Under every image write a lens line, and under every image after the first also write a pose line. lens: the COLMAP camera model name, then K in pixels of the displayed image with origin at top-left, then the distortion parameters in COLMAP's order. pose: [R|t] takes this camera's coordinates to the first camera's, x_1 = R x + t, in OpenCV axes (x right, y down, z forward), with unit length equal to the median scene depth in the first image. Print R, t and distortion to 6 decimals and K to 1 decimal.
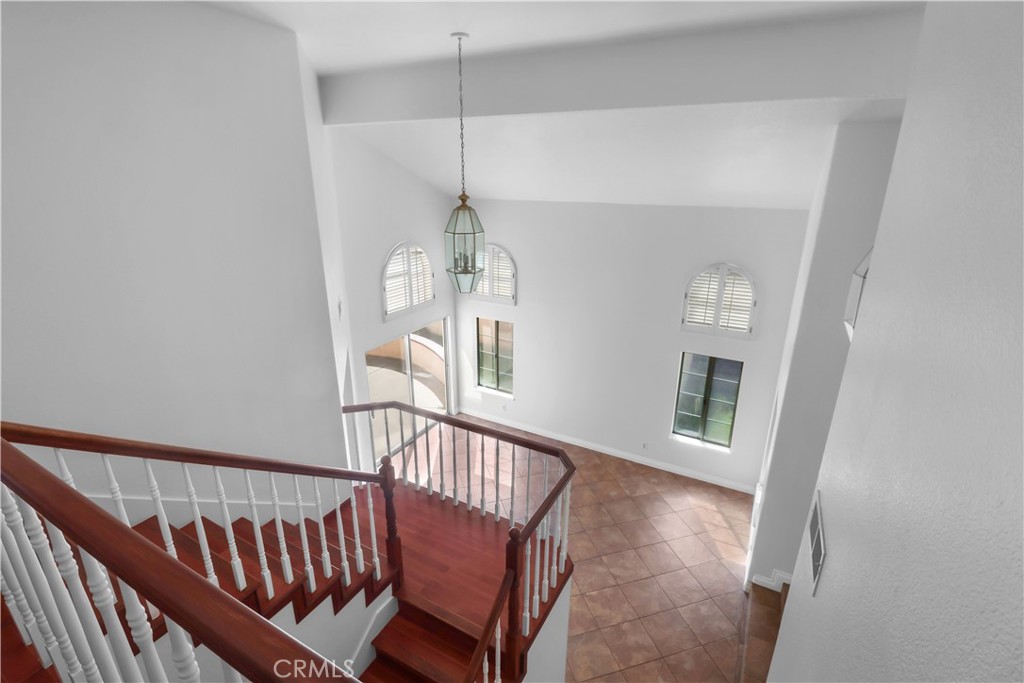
lens RADIAL K [[472.6, 0, 501.7], [0, 472.6, 335.6], [0, 0, 1]] dist [-0.012412, -0.004097]
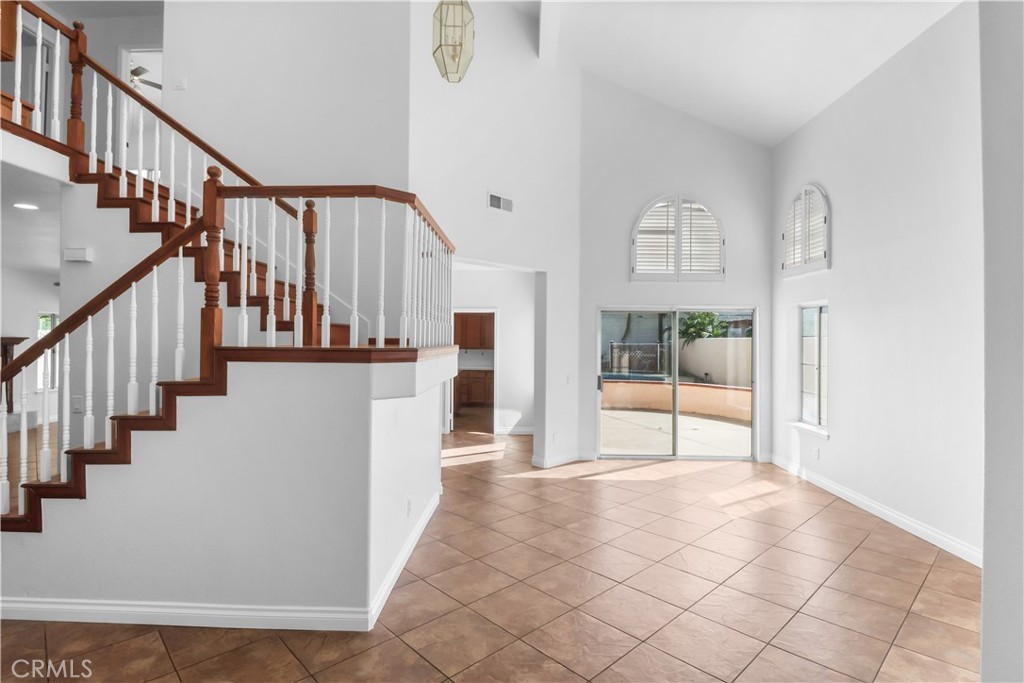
lens RADIAL K [[496.2, 0, 509.9], [0, 496.2, 336.8], [0, 0, 1]] dist [-0.013834, -0.002680]
pose [[0.472361, 0.001461, -0.881404, 0.459565], [-0.289898, 0.944620, -0.153796, 0.277224], [0.832367, 0.328164, 0.446625, 0.446641]]
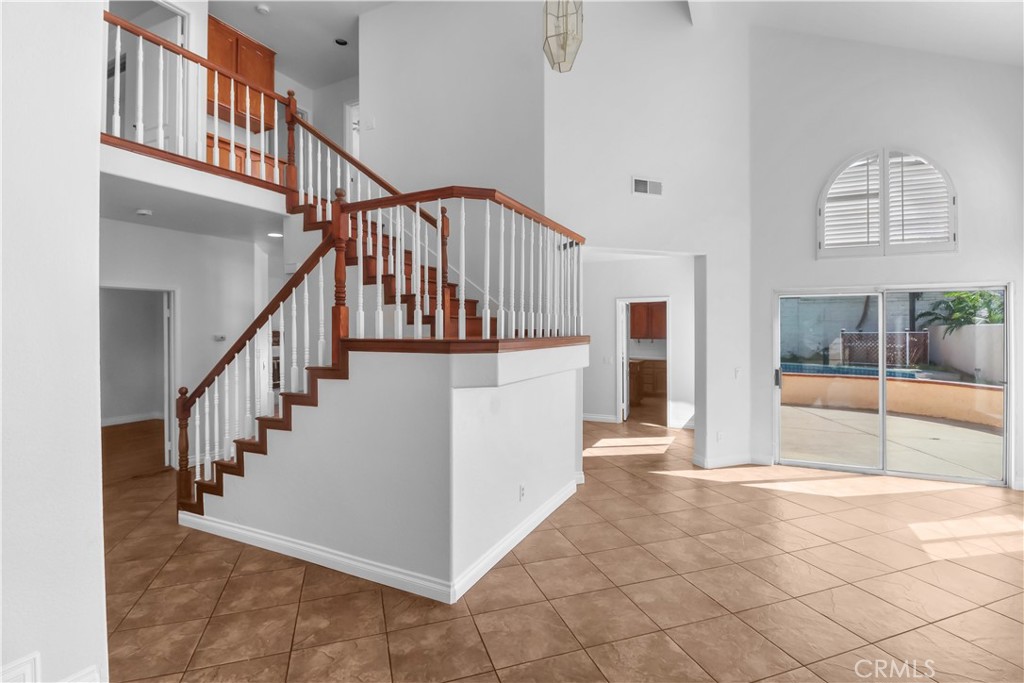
lens RADIAL K [[472.6, 0, 520.1], [0, 472.6, 331.5], [0, 0, 1]] dist [-0.012412, -0.004097]
pose [[0.067880, 0.007321, -0.997667, 0.462569], [-0.315700, 0.948748, -0.014518, 0.239824], [0.946428, 0.315949, 0.066712, 0.554665]]
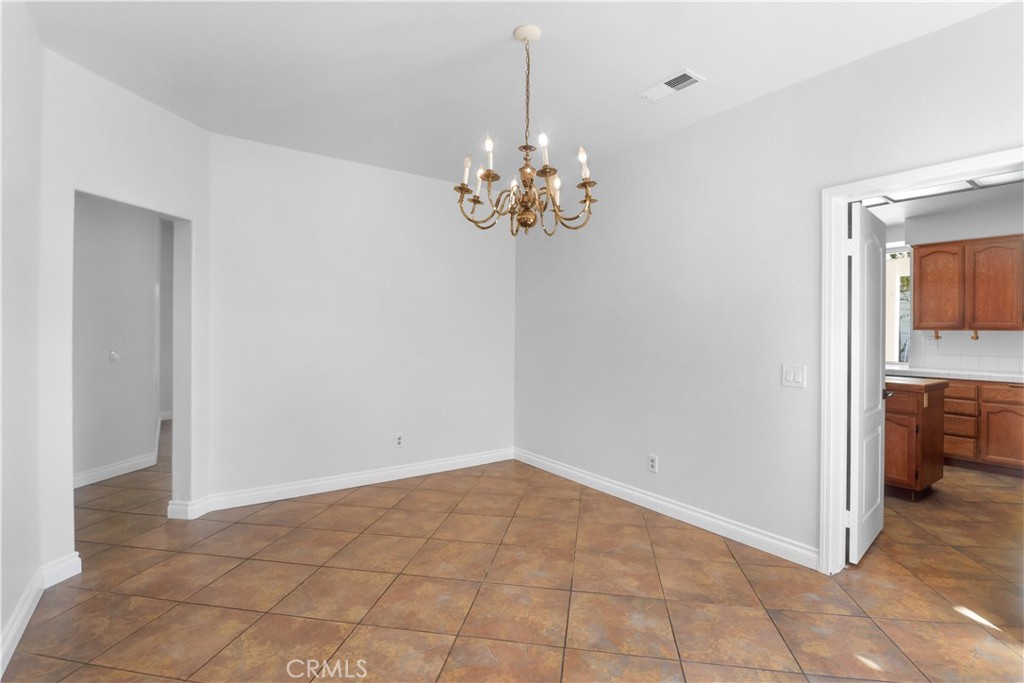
lens RADIAL K [[472.6, 0, 514.6], [0, 472.6, 337.2], [0, 0, 1]] dist [-0.012412, -0.004097]
pose [[-0.434221, 0.012009, -0.900726, -0.218345], [-0.286896, 0.945999, 0.150919, 0.198672], [0.853899, 0.323947, -0.407327, 0.804723]]
